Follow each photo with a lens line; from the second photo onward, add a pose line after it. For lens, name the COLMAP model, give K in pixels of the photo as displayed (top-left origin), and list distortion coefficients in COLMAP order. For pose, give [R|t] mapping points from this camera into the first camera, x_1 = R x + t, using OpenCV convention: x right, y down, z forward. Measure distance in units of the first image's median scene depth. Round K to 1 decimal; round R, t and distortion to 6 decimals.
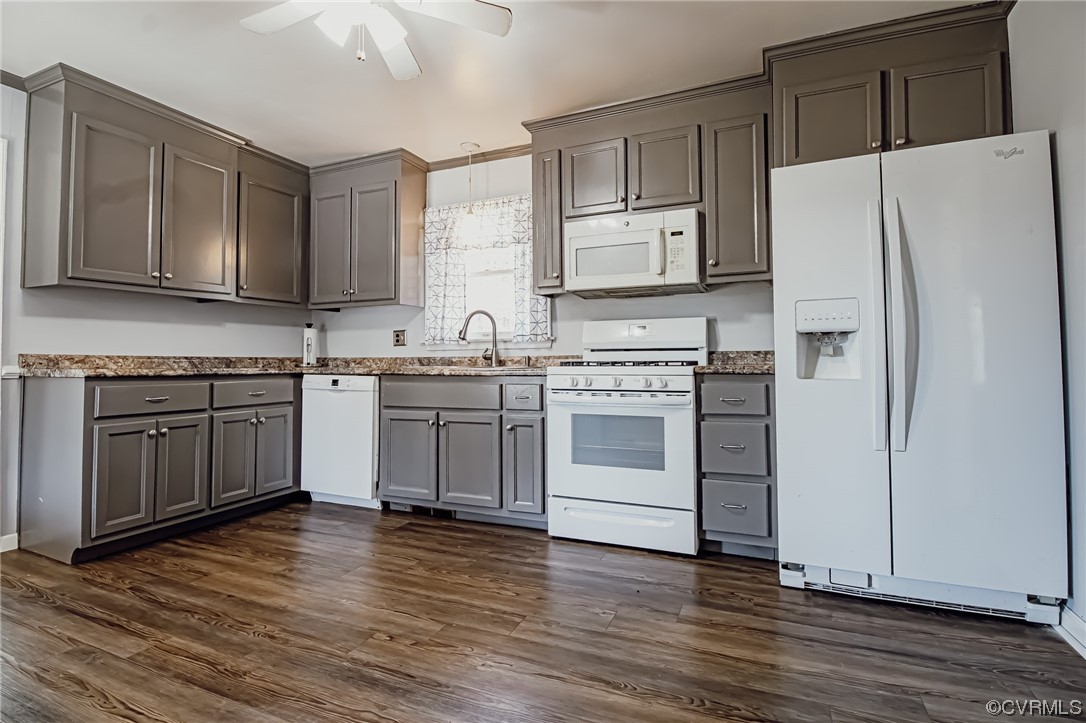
lens RADIAL K [[507.5, 0, 550.7], [0, 507.5, 360.2], [0, 0, 1]] dist [-0.001477, -0.010061]
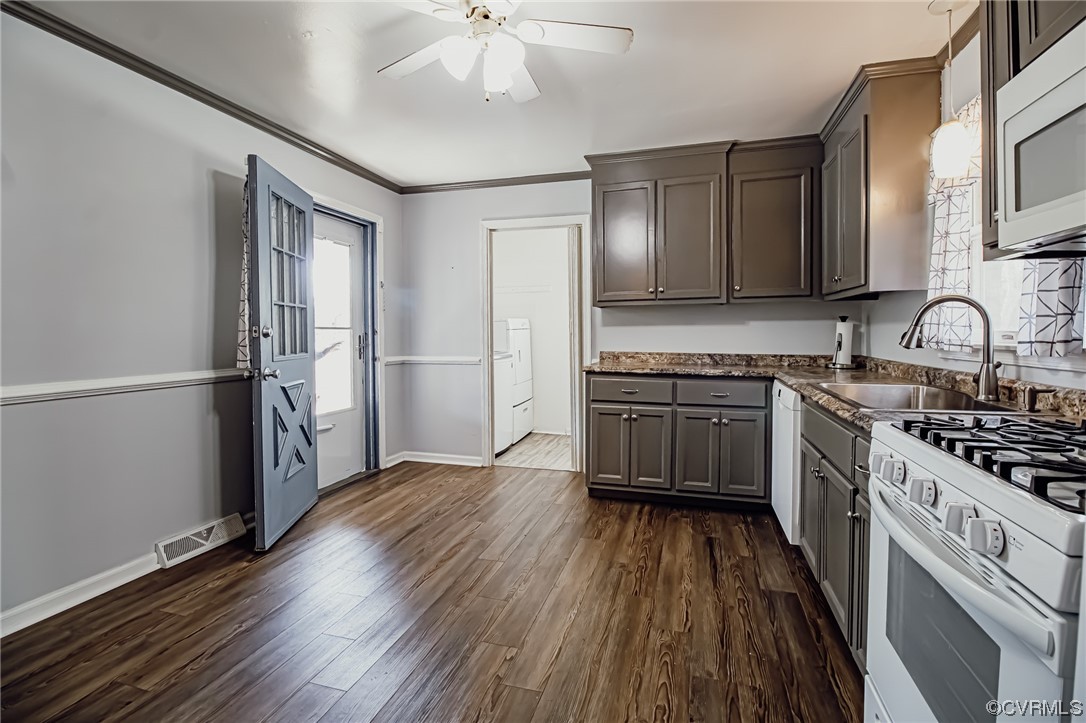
lens RADIAL K [[507.5, 0, 559.0], [0, 507.5, 353.1], [0, 0, 1]] dist [-0.001477, -0.010061]
pose [[0.132573, 0.047827, -0.990019, 0.442549], [0.000342, 0.998833, 0.048299, -0.077425], [0.991173, -0.006741, 0.132402, 0.627960]]
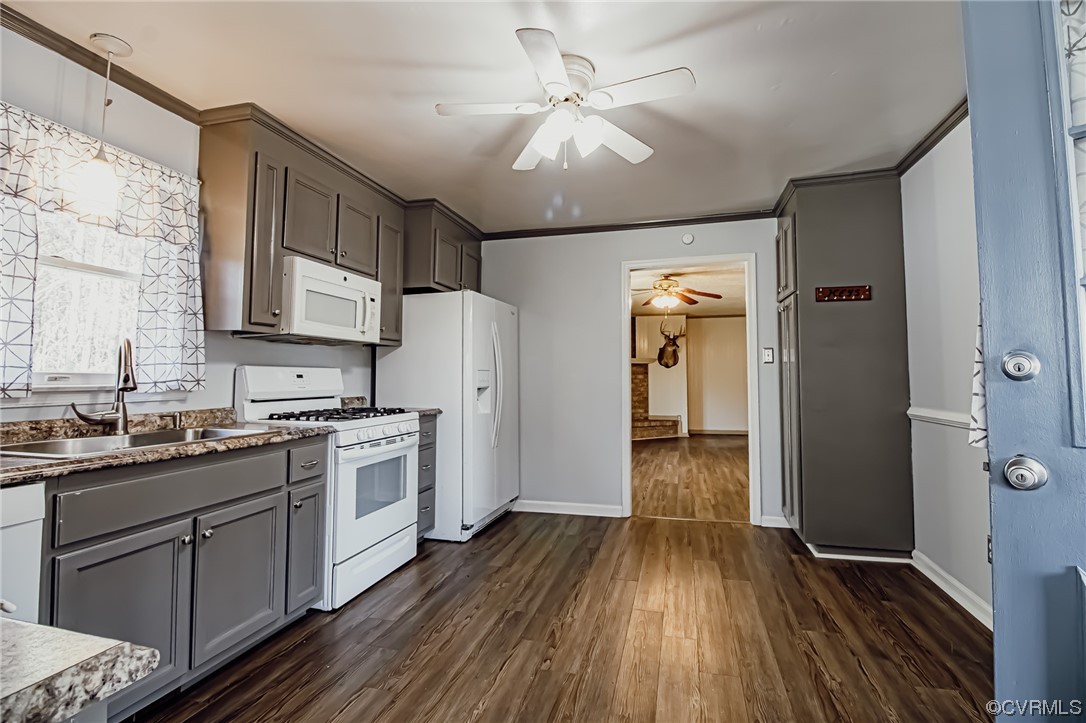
lens RADIAL K [[507.5, 0, 552.0], [0, 507.5, 368.0], [0, 0, 1]] dist [-0.001477, -0.010061]
pose [[-0.140942, 0.024339, 0.989719, -0.964861], [0.003912, 0.999704, -0.024027, -0.061960], [-0.990010, 0.000486, -0.140995, 0.747842]]
